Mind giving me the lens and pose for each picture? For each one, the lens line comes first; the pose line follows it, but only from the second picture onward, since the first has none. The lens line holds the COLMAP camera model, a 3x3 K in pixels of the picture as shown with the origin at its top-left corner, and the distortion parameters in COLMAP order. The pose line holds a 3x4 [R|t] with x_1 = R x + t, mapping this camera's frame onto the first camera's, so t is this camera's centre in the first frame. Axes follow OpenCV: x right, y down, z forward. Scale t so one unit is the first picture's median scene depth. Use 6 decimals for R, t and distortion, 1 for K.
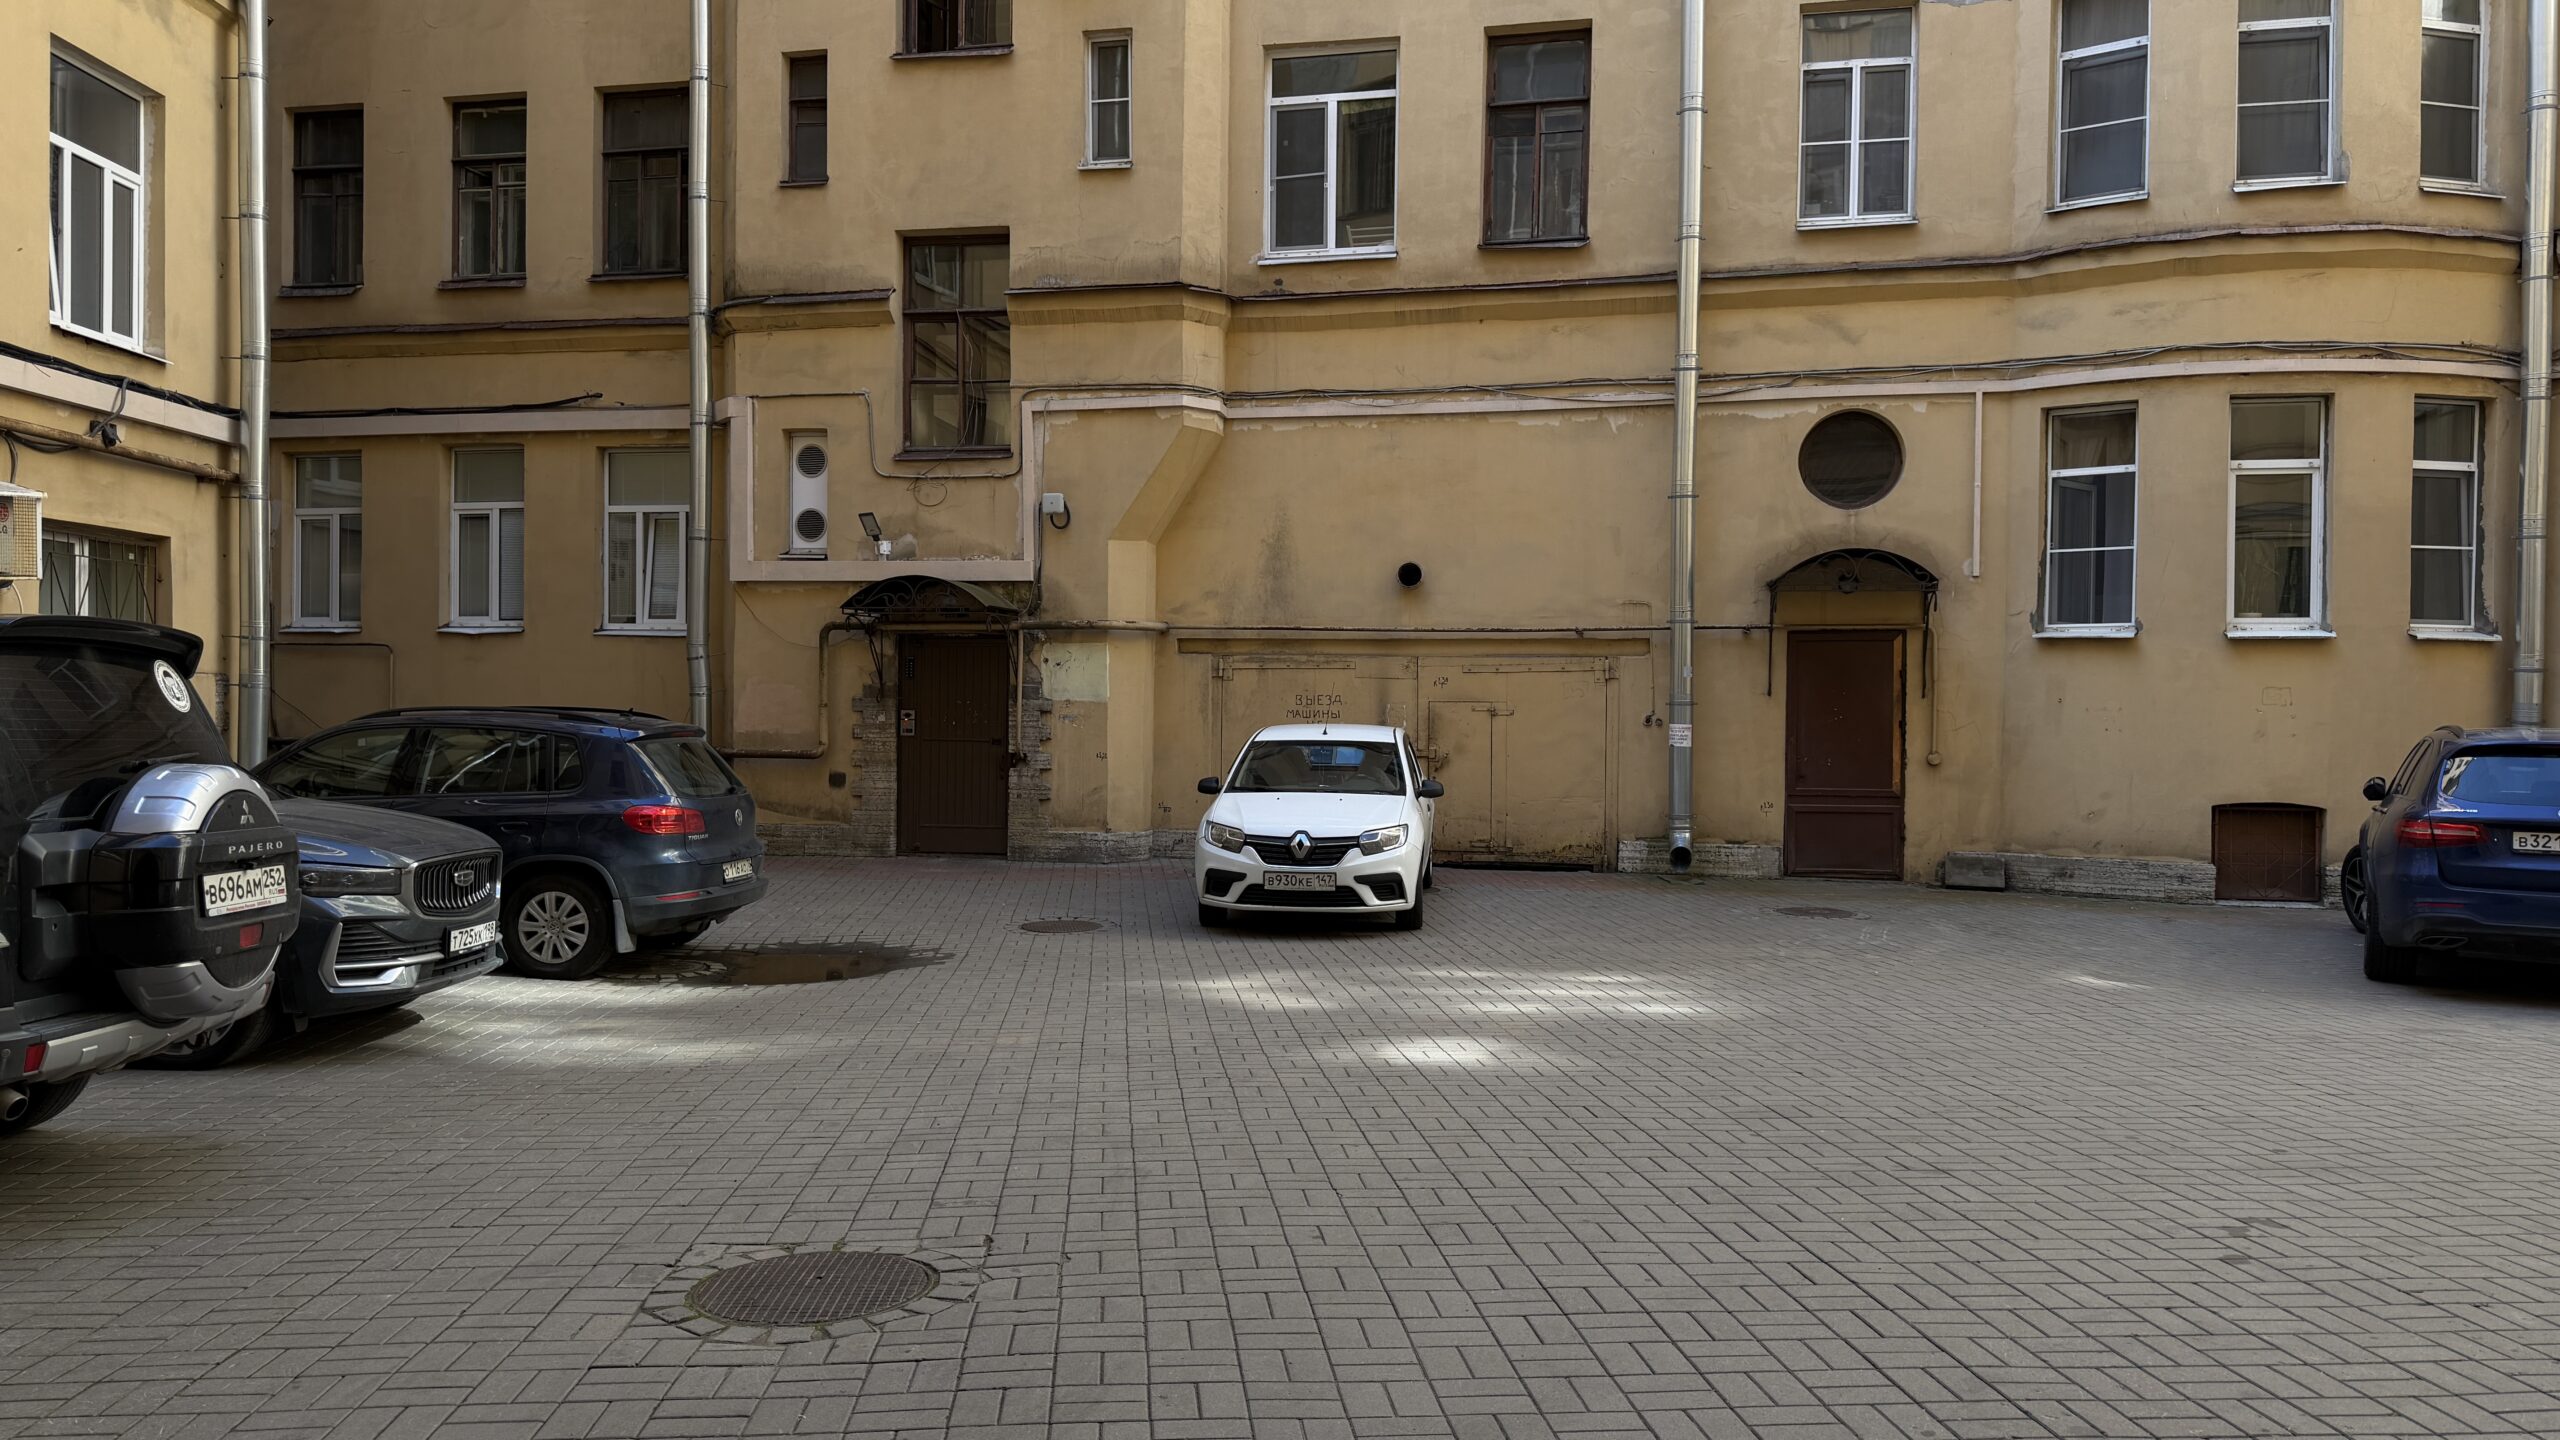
lens RADIAL K [[1776.7, 0, 1286.0], [0, 1776.7, 722.8], [0, 0, 1]] dist [0.051472, -0.036927]
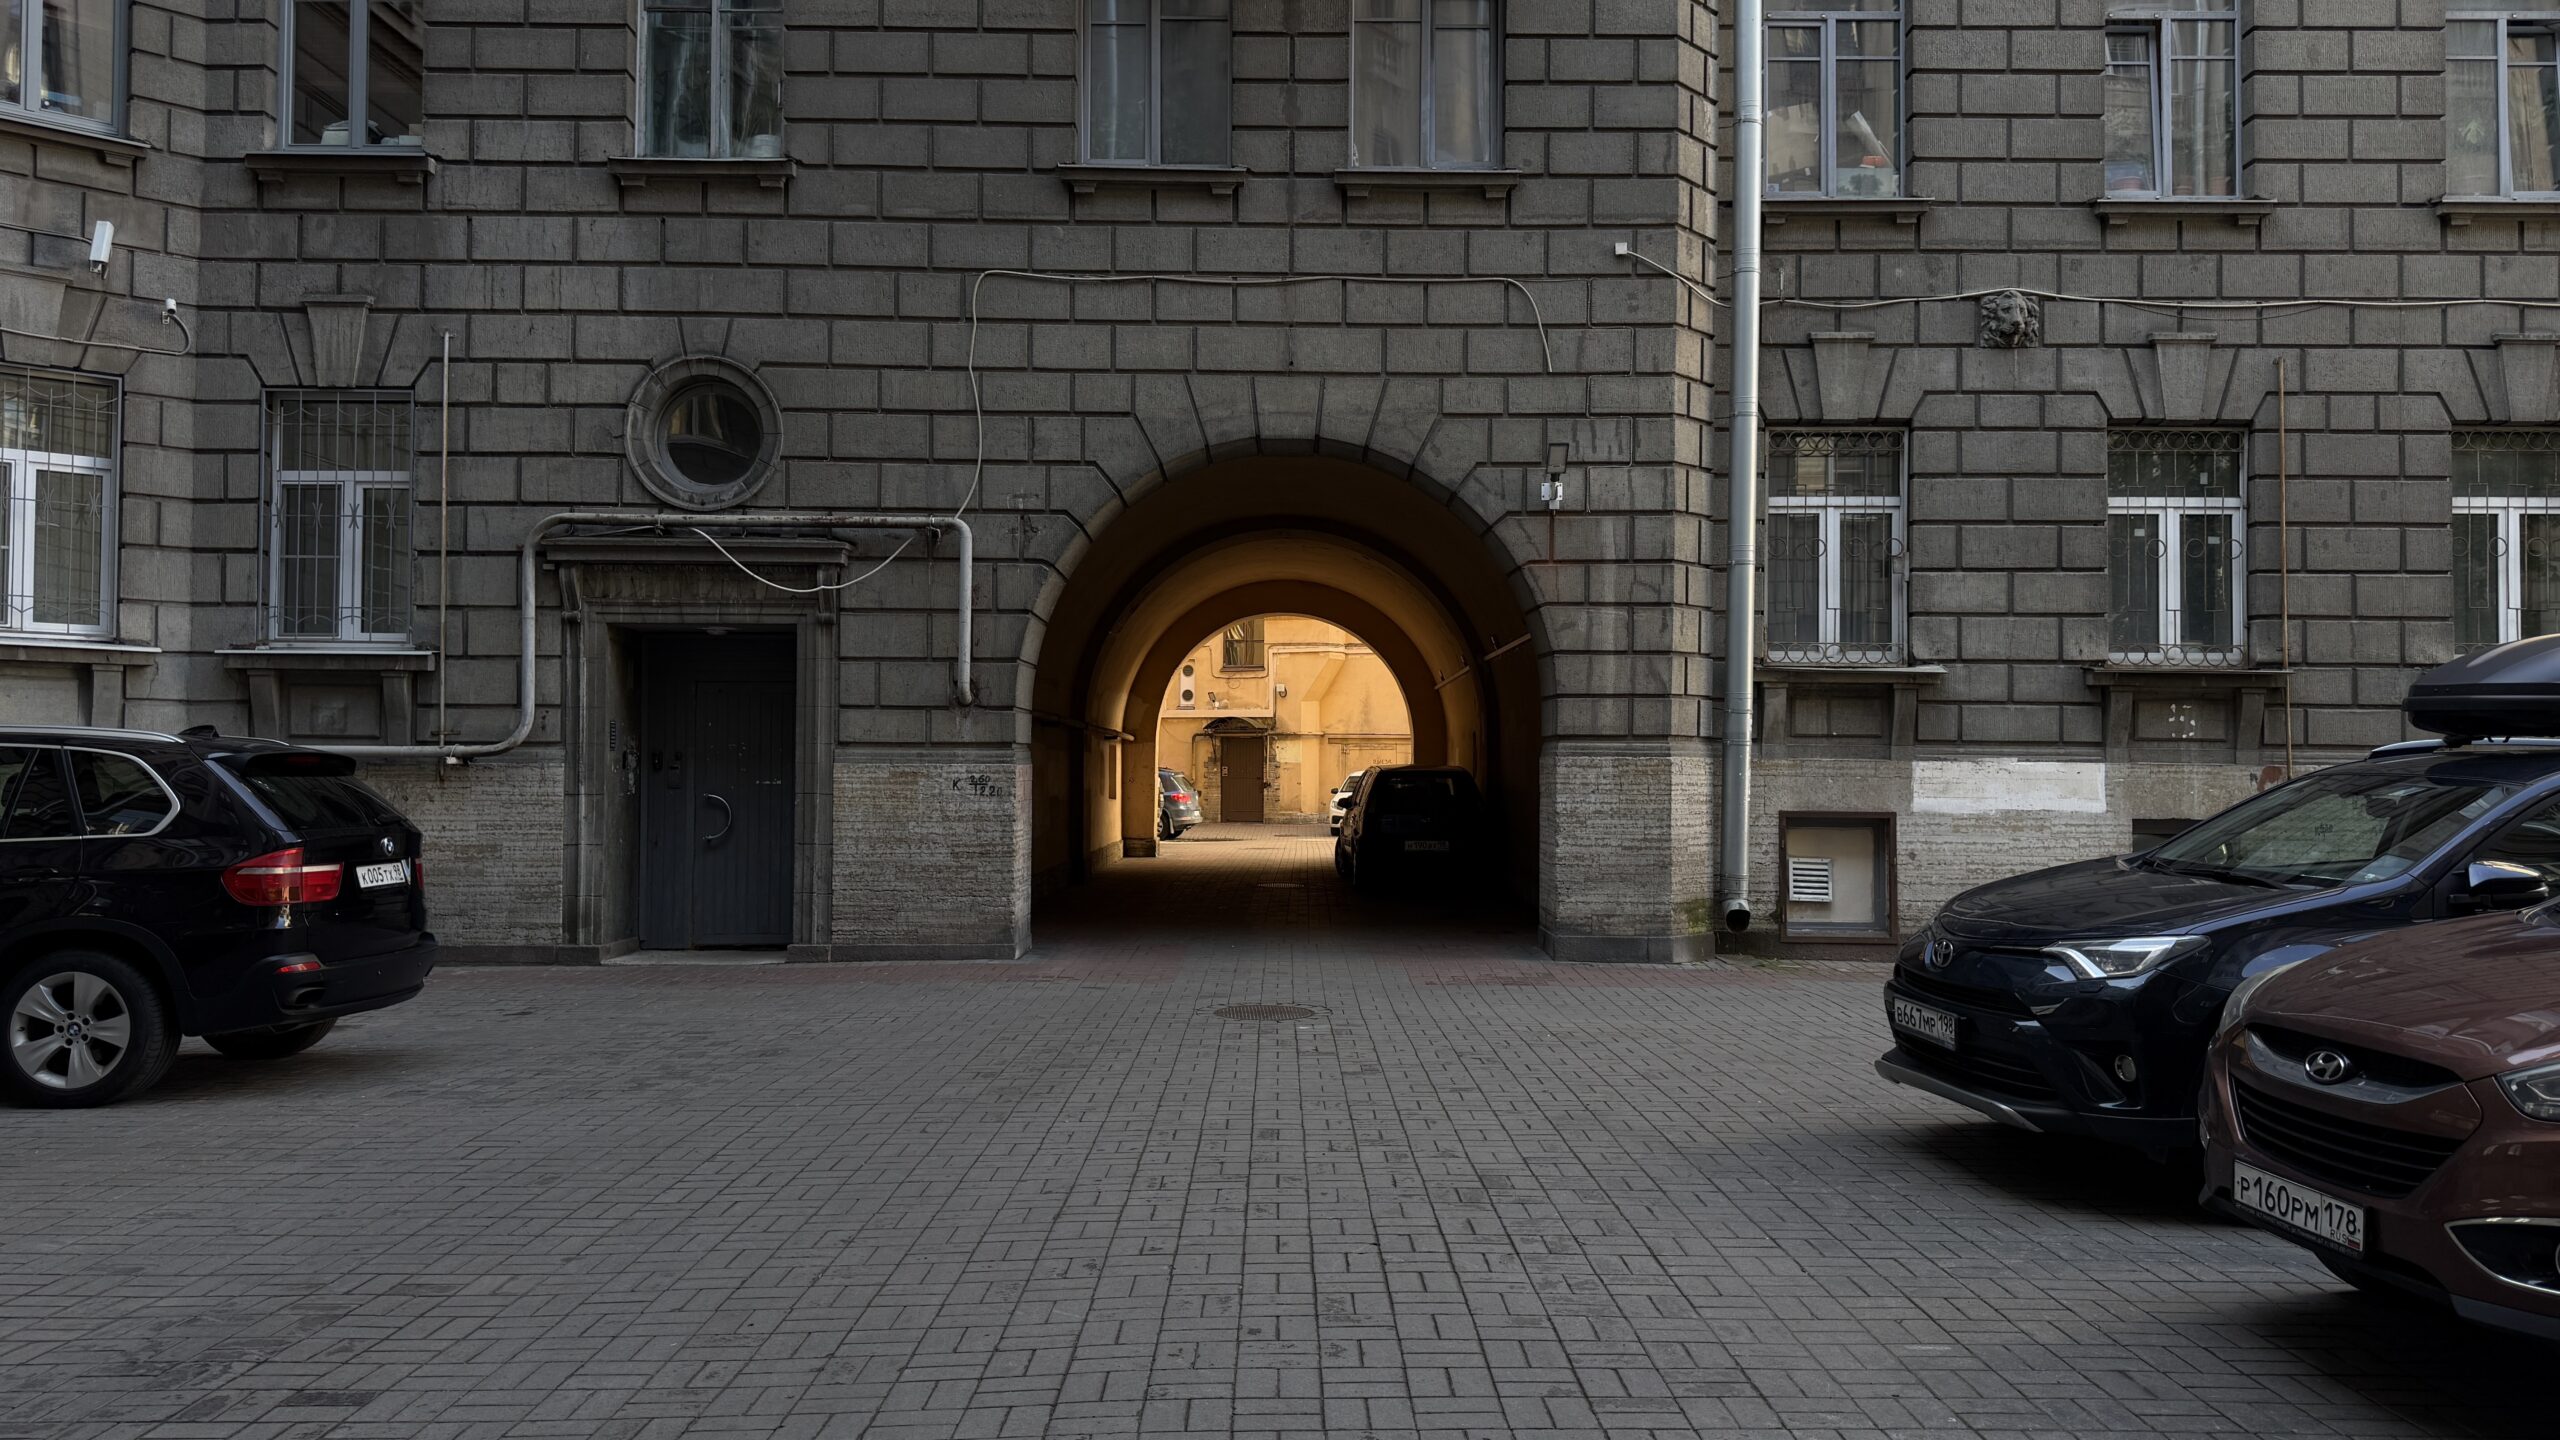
lens RADIAL K [[1776.7, 0, 1280.8], [0, 1776.7, 717.2], [0, 0, 1]] dist [0.051472, -0.036927]
pose [[0.995333, -0.009927, -0.095987, 0.120268], [0.006645, 0.999384, -0.034456, 0.011144], [0.096270, 0.033657, 0.994786, -1.592526]]
